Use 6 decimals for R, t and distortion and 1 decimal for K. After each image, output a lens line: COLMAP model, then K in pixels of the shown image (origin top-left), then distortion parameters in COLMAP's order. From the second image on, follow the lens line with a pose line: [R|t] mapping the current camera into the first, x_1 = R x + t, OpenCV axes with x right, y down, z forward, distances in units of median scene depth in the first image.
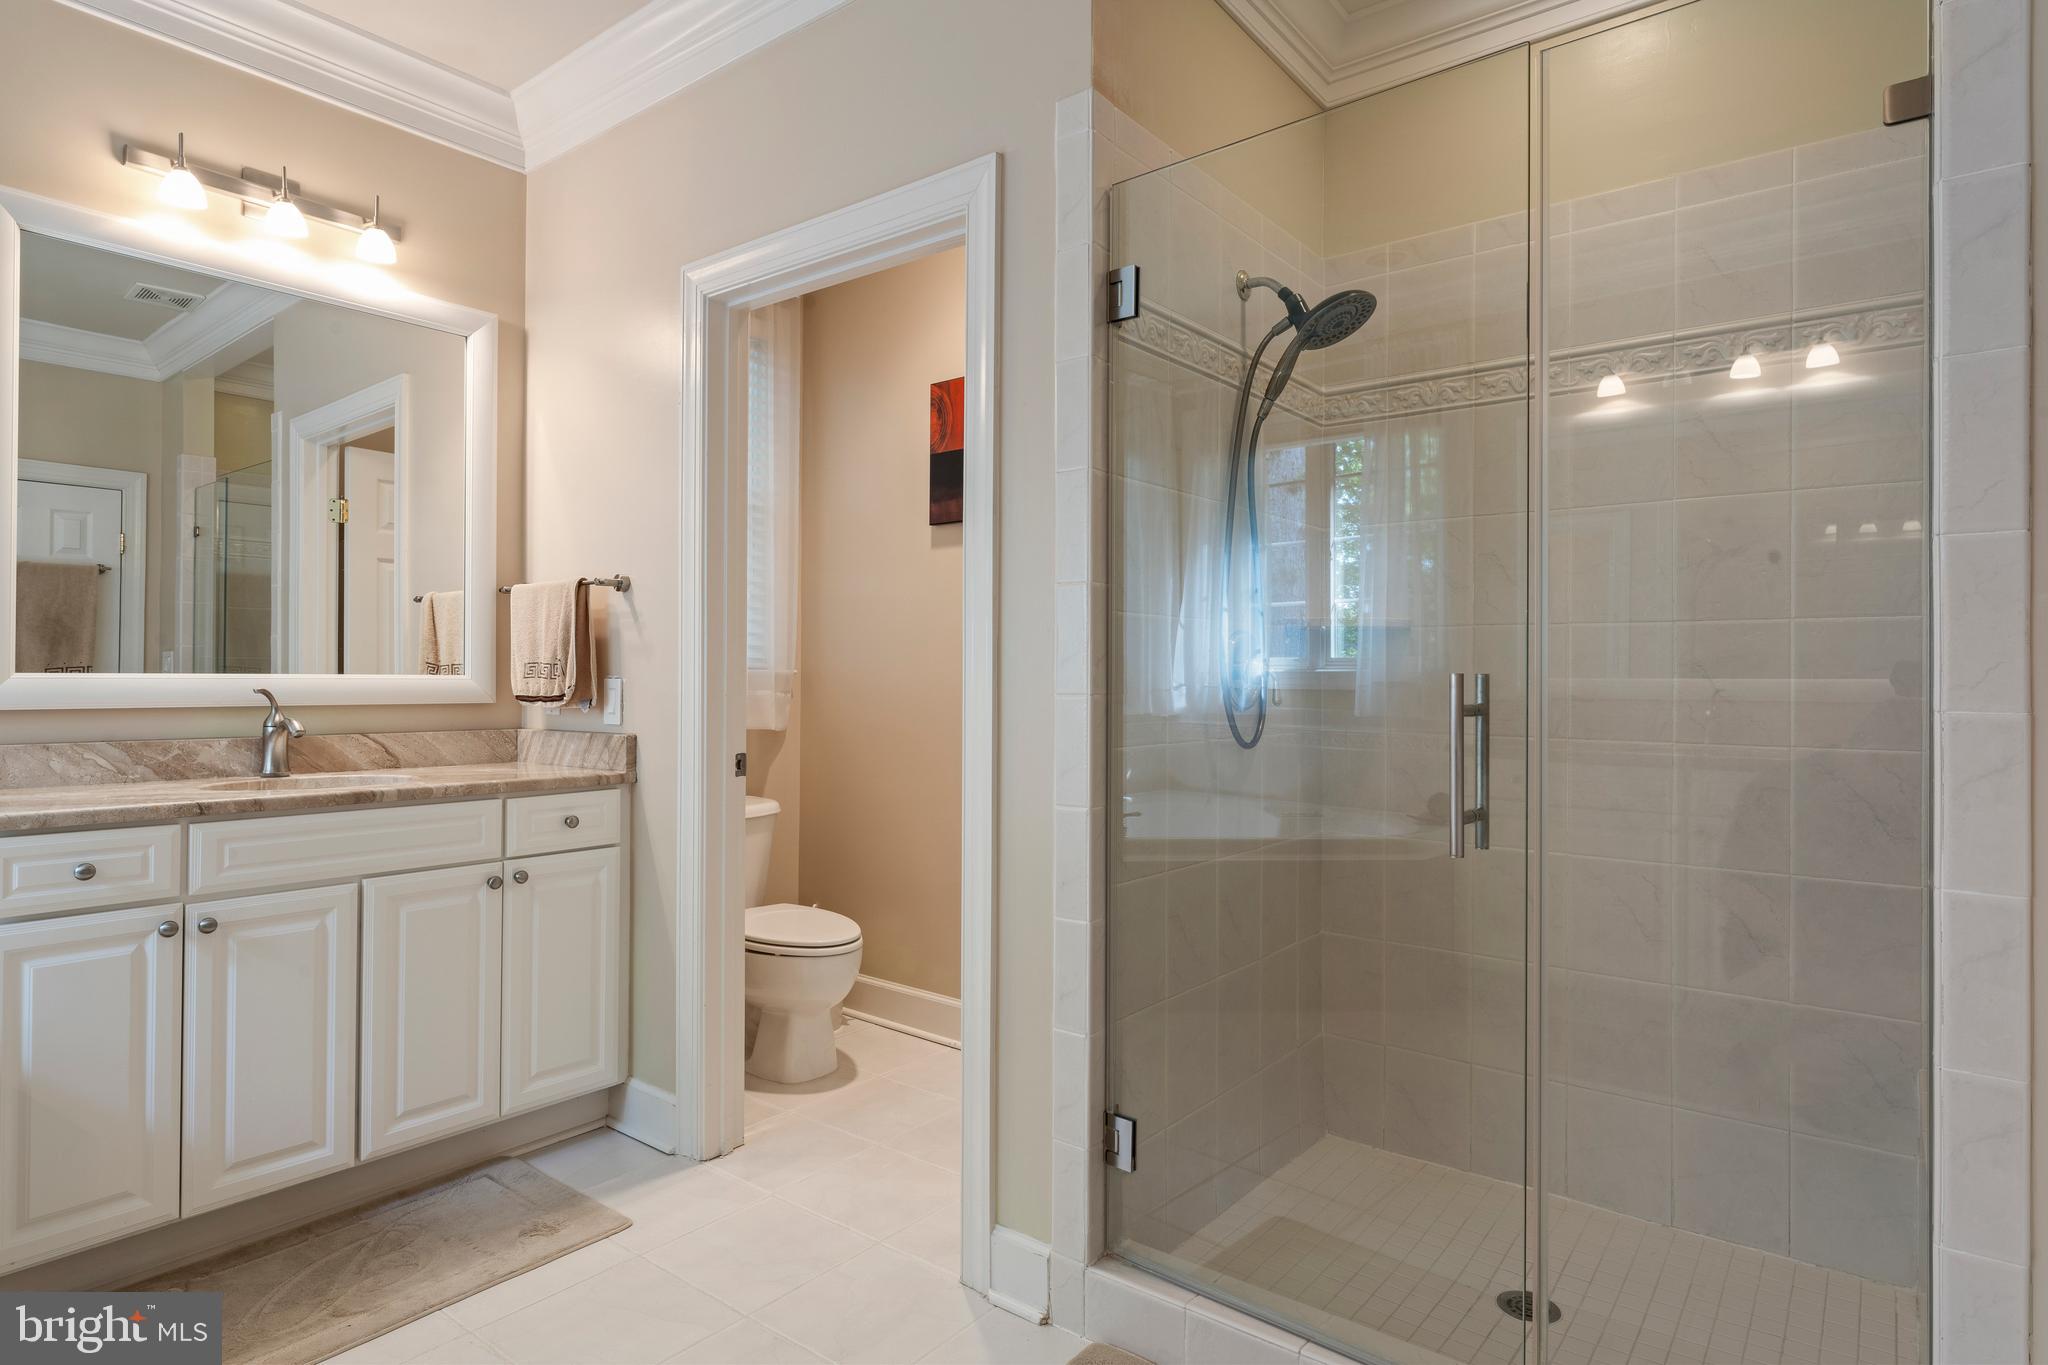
lens RADIAL K [[1116.4, 0, 1023.1], [0, 1116.4, 674.7], [0, 0, 1]] dist [-0.004877, -0.000203]
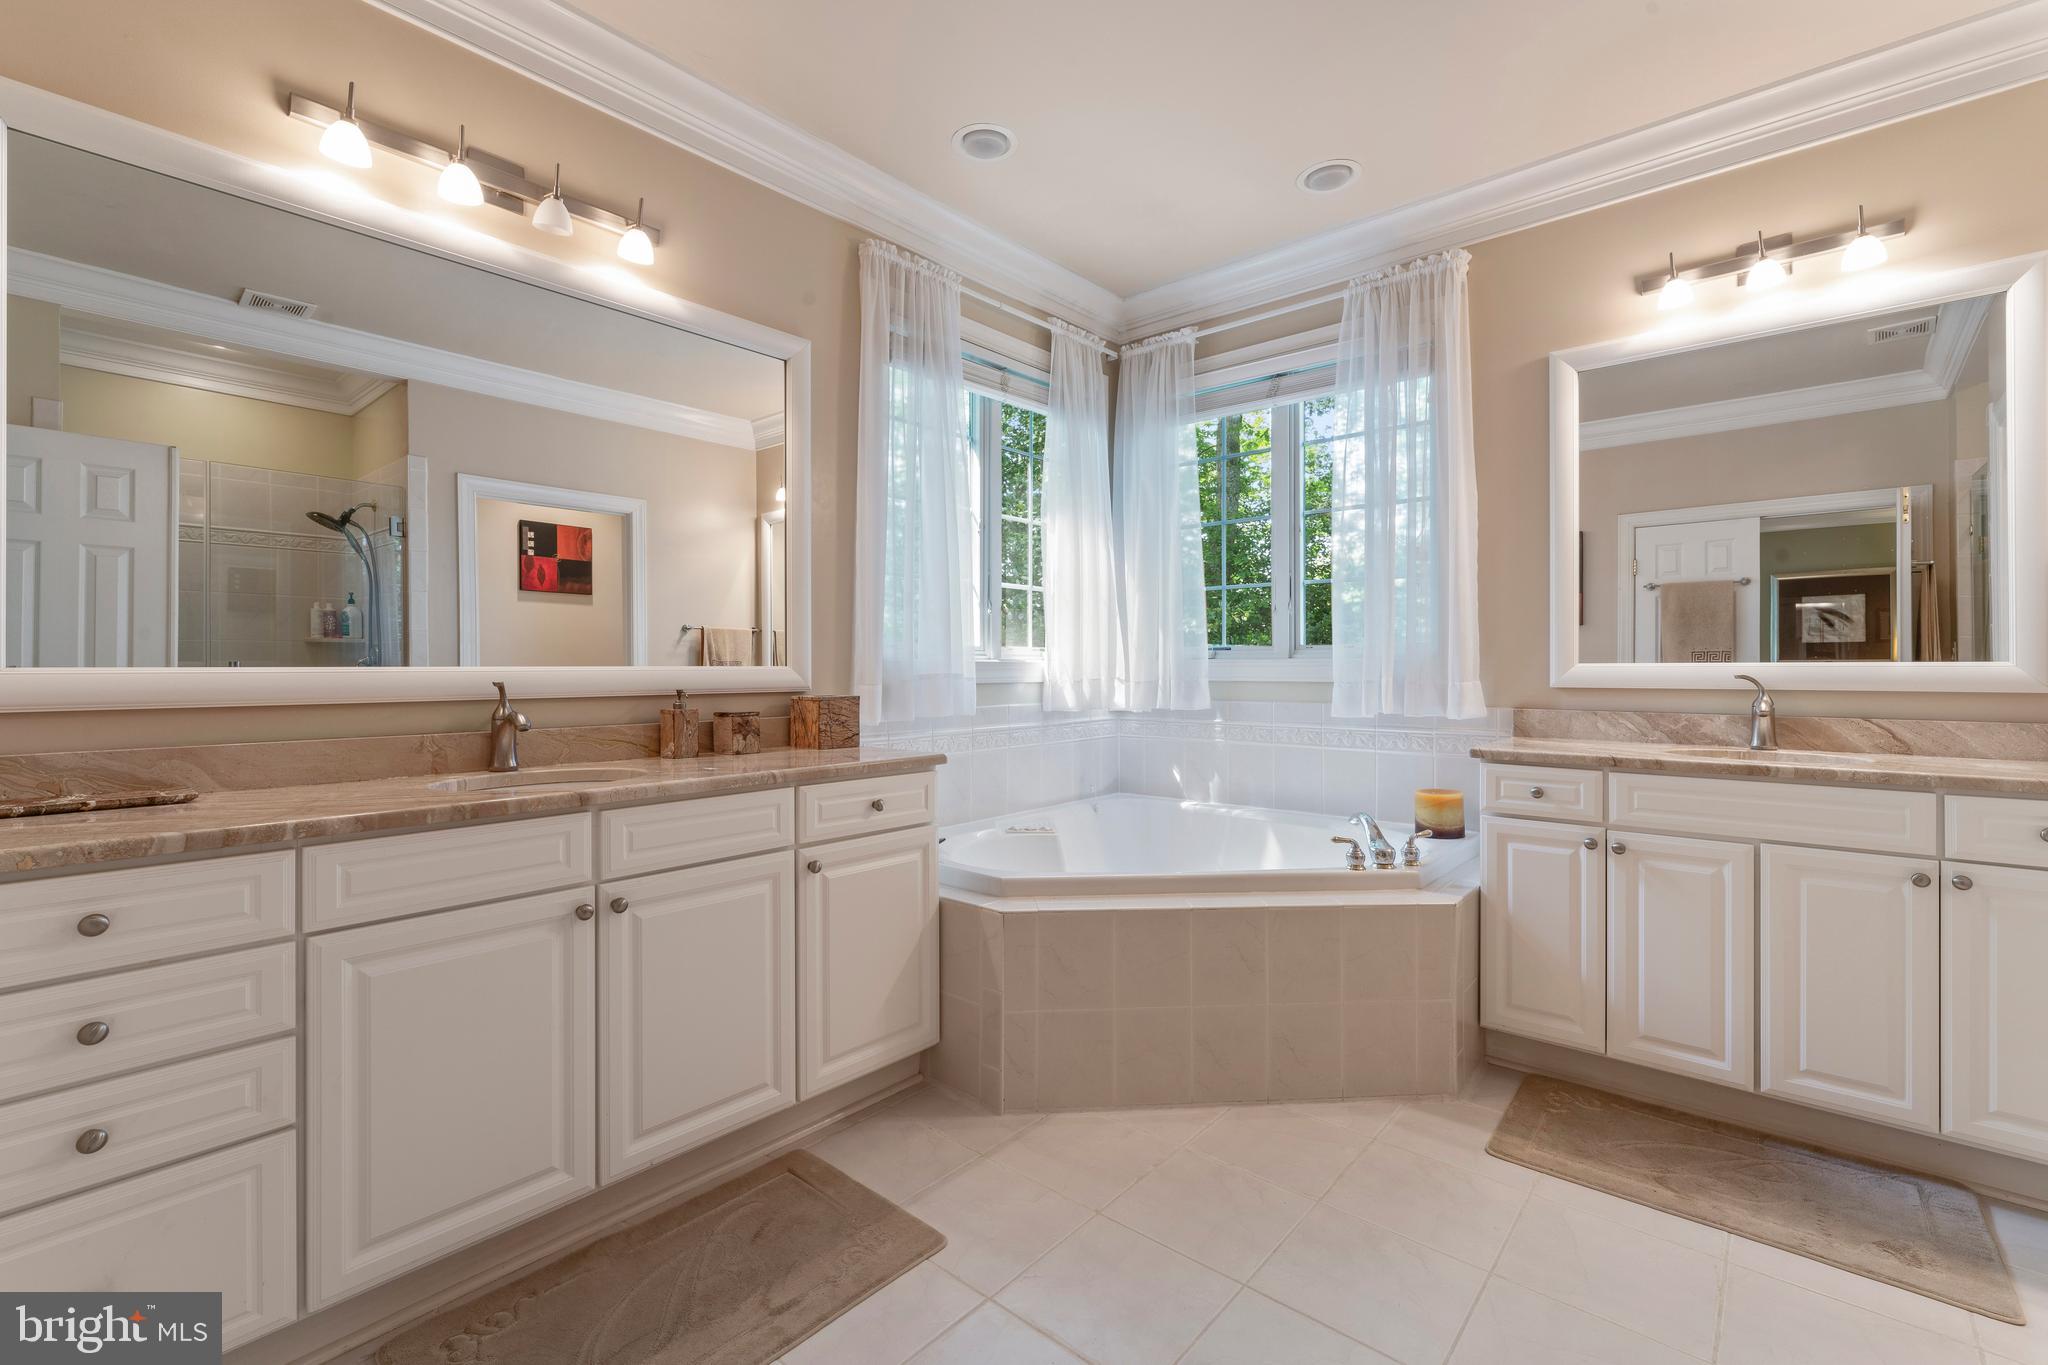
lens RADIAL K [[877.3, 0, 1015.4], [0, 877.3, 669.4], [0, 0, 1]] dist [-0.001513, 0.000072]
pose [[-0.055189, -0.000709, -0.998476, 0.323101], [0.005534, 0.999984, -0.001016, 0.003603], [0.998461, -0.005582, -0.055184, 0.280583]]
